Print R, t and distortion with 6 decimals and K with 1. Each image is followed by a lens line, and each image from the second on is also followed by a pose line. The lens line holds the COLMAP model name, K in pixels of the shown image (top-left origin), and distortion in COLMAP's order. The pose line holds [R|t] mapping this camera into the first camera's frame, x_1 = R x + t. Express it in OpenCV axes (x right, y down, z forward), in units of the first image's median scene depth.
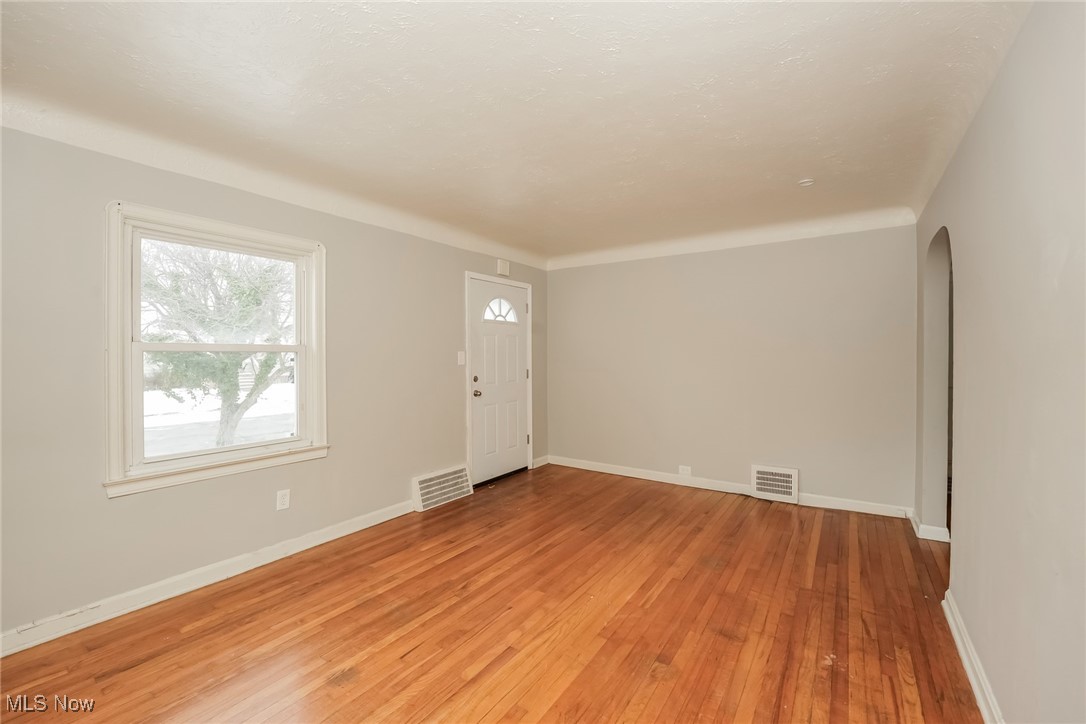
lens RADIAL K [[456.4, 0, 555.7], [0, 456.4, 350.3], [0, 0, 1]] dist [-0.023786, 0.000116]
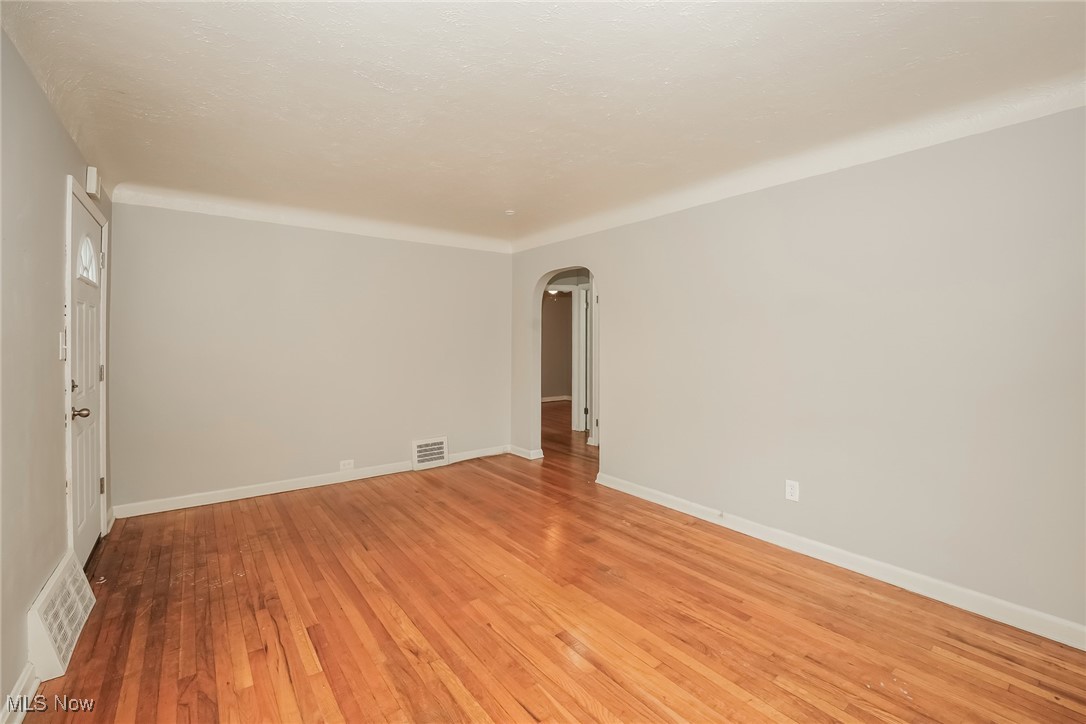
lens RADIAL K [[456.4, 0, 555.7], [0, 456.4, 350.3], [0, 0, 1]] dist [-0.023786, 0.000116]
pose [[0.313835, -0.016059, 0.949342, -0.649023], [-0.007503, 0.999784, 0.019393, 0.015541], [-0.949448, -0.013209, 0.313646, 0.449878]]
